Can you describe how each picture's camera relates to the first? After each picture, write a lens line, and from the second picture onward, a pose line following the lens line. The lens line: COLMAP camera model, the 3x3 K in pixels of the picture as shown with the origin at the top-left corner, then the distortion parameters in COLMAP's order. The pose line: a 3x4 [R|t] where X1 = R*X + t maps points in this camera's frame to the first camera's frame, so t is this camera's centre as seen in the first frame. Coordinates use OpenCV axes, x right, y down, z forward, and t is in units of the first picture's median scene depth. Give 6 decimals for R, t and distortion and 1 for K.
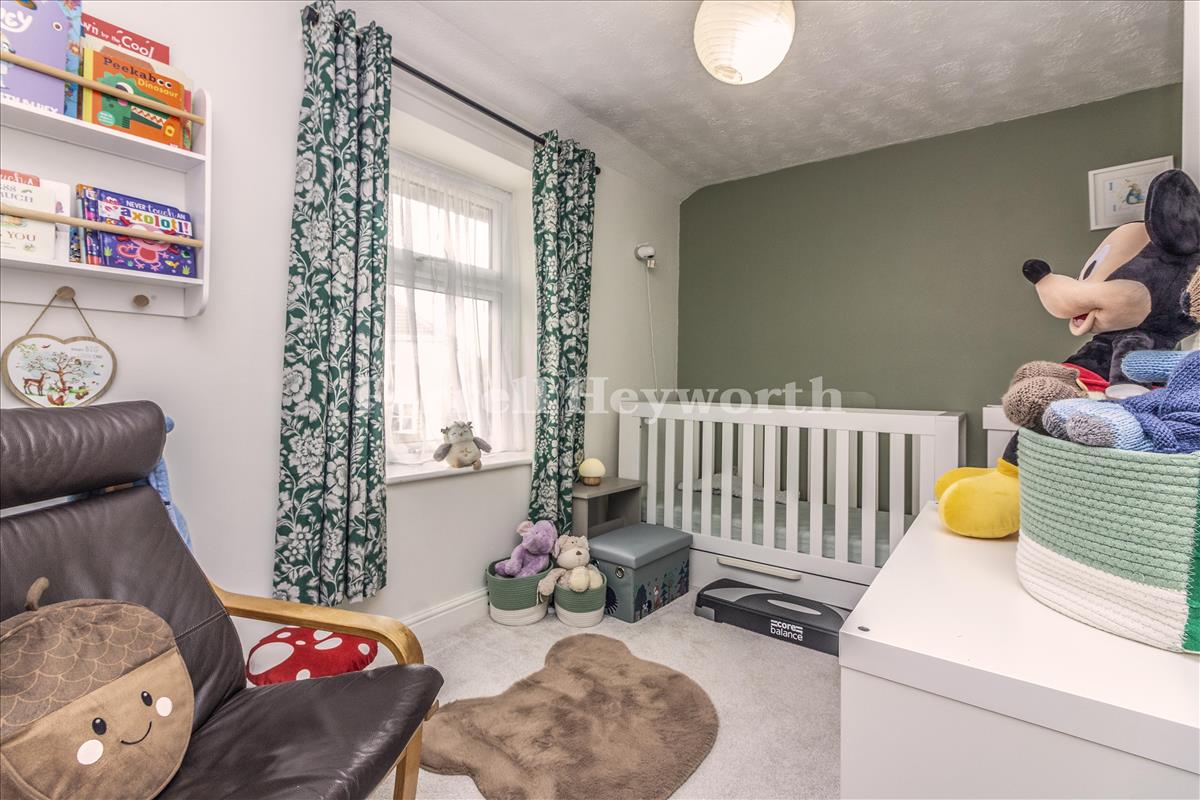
lens RADIAL K [[546.4, 0, 598.0], [0, 546.4, 393.0], [0, 0, 1]] dist [-0.001238, 0.000185]
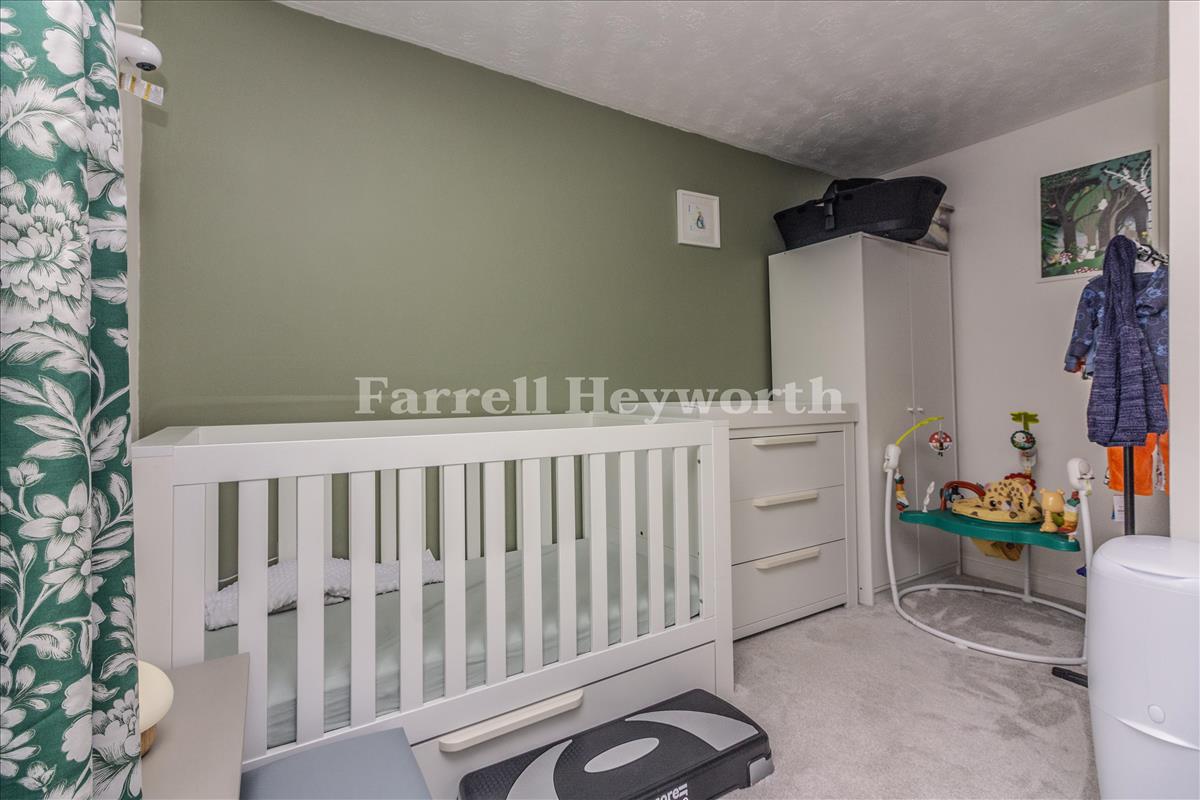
lens RADIAL K [[546.4, 0, 596.3], [0, 546.4, 375.0], [0, 0, 1]] dist [-0.001238, 0.000185]
pose [[0.375852, -0.004577, 0.926668, -0.198969], [0.011853, 0.999930, 0.000131, -0.028286], [-0.926604, 0.010935, 0.375880, 0.733856]]
